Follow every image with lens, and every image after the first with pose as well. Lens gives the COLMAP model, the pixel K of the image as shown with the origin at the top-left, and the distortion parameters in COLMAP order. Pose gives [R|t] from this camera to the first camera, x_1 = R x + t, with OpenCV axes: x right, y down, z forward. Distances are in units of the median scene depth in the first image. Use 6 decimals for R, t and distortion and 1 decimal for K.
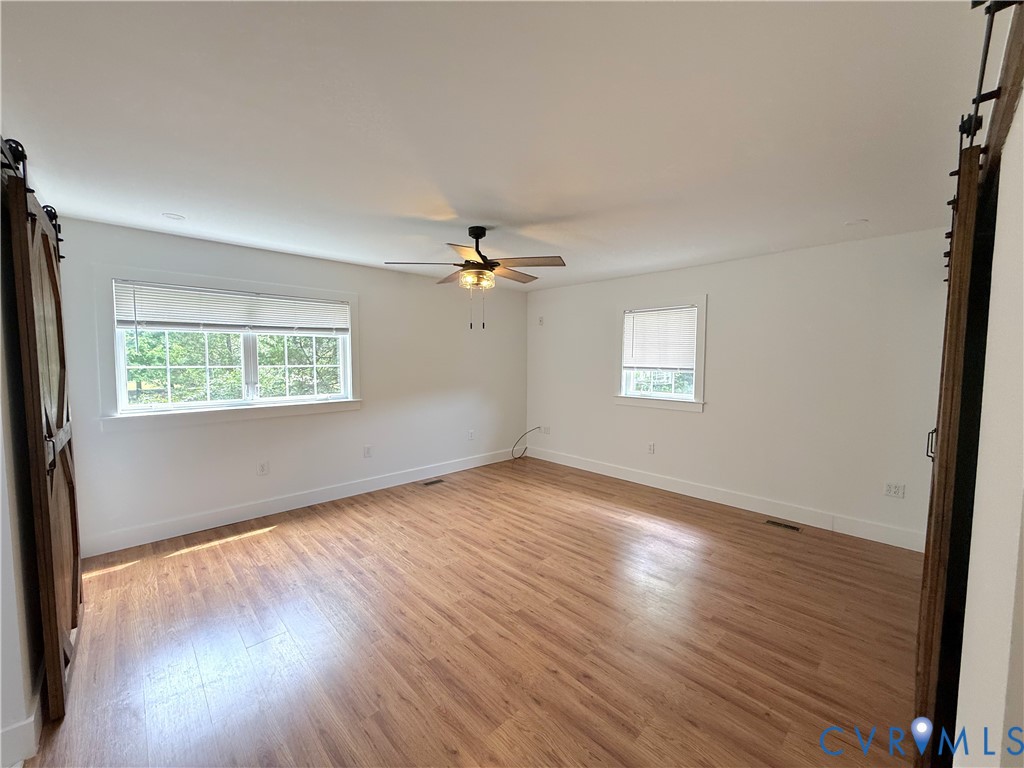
lens RADIAL K [[406.6, 0, 510.3], [0, 406.6, 383.0], [0, 0, 1]] dist [0.003527, -0.000458]
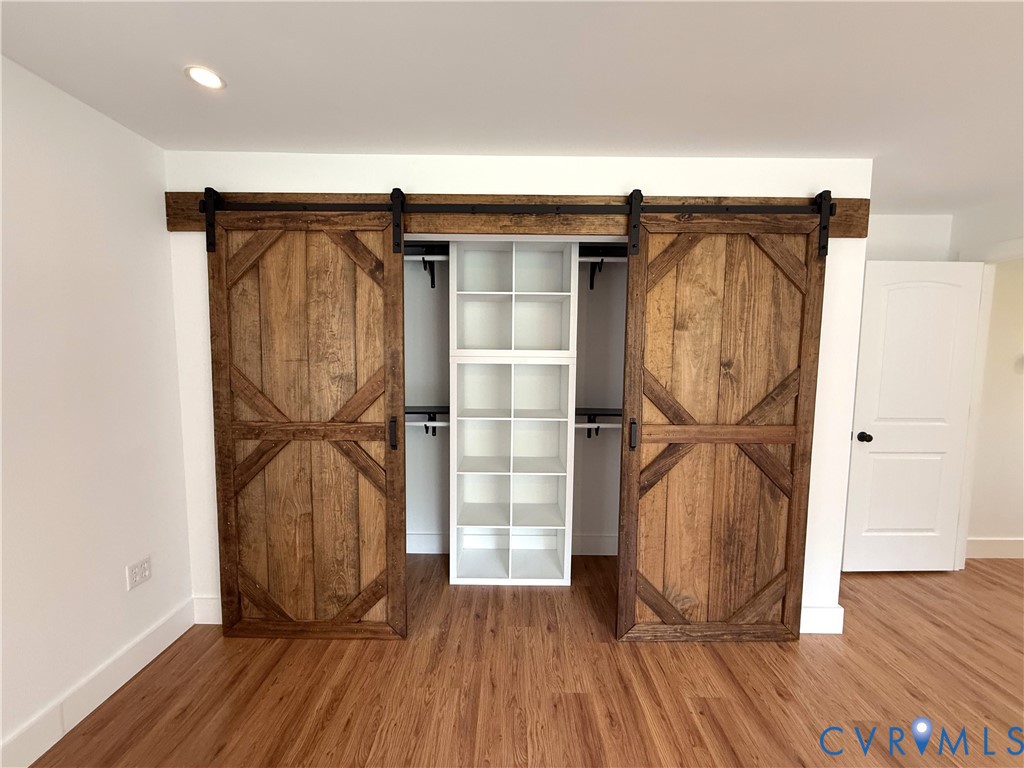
lens RADIAL K [[406.6, 0, 509.1], [0, 406.6, 381.8], [0, 0, 1]] dist [0.003527, -0.000458]
pose [[-0.717629, -0.062931, 0.693577, 0.172473], [0.034870, 0.991413, 0.126034, -0.061355], [-0.695552, 0.114631, -0.709272, 0.993375]]
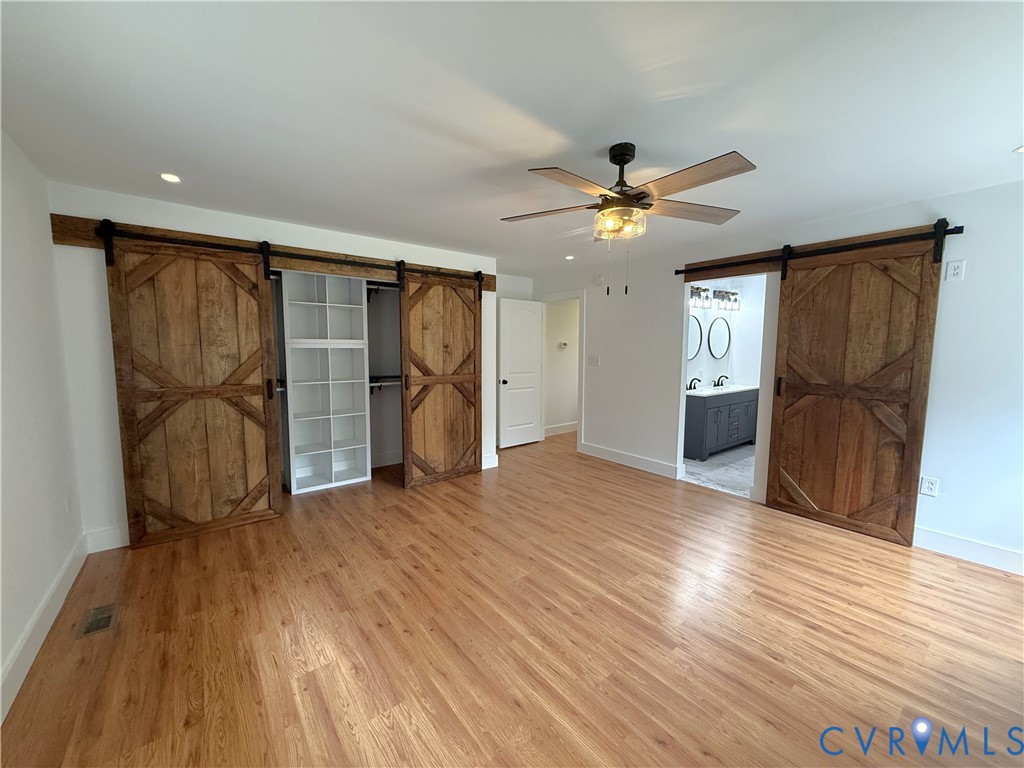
lens RADIAL K [[406.6, 0, 512.5], [0, 406.6, 388.7], [0, 0, 1]] dist [0.003527, -0.000458]
pose [[-0.995367, -0.015684, 0.094856, 0.029509], [0.000395, 0.985928, 0.167168, -0.082525], [-0.096143, 0.166431, -0.981355, 1.598357]]
